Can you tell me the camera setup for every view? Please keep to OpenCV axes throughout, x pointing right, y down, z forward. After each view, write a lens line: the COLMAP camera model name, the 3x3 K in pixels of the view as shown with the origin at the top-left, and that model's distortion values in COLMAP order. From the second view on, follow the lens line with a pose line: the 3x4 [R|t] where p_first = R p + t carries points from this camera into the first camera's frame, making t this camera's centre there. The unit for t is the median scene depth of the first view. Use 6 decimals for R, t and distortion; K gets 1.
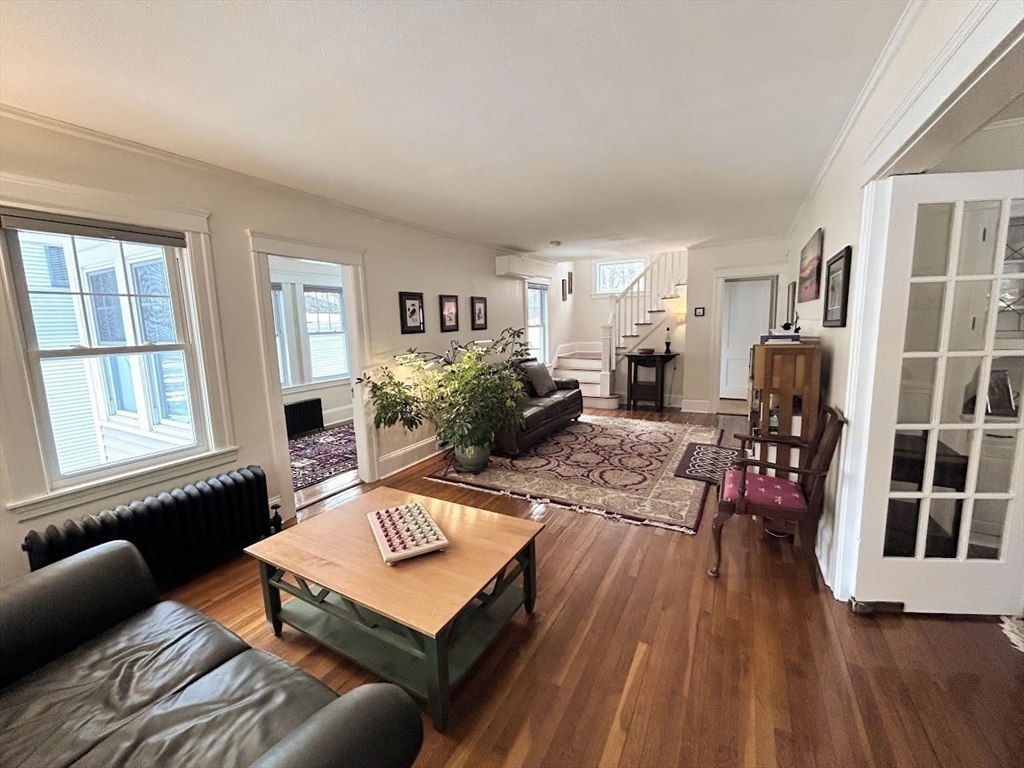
lens RADIAL K [[409.8, 0, 522.5], [0, 409.8, 372.7], [0, 0, 1]] dist [-0.000016, 0.000098]
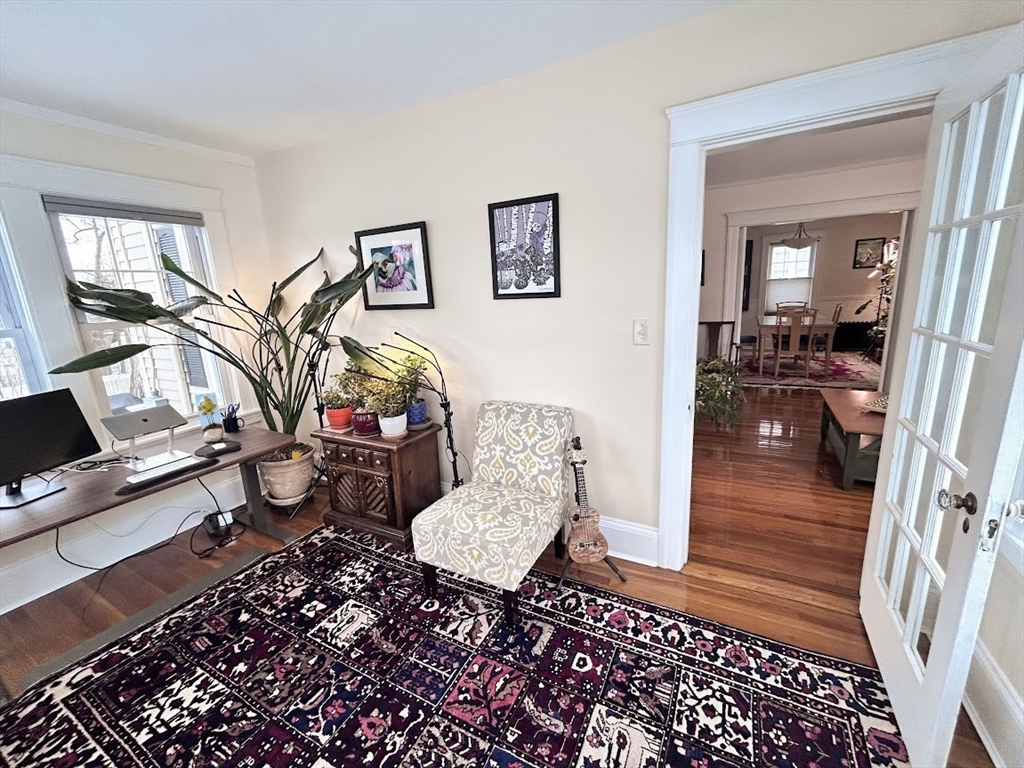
lens RADIAL K [[414.3, 0, 512.0], [0, 414.3, 384.0], [0, 0, 1]] dist [-0.001116, 0.000484]
pose [[0.007842, -0.191017, 0.981555, -0.754352], [0.184980, 0.964922, 0.186302, -0.089260], [-0.982711, 0.180107, 0.042901, 0.992810]]
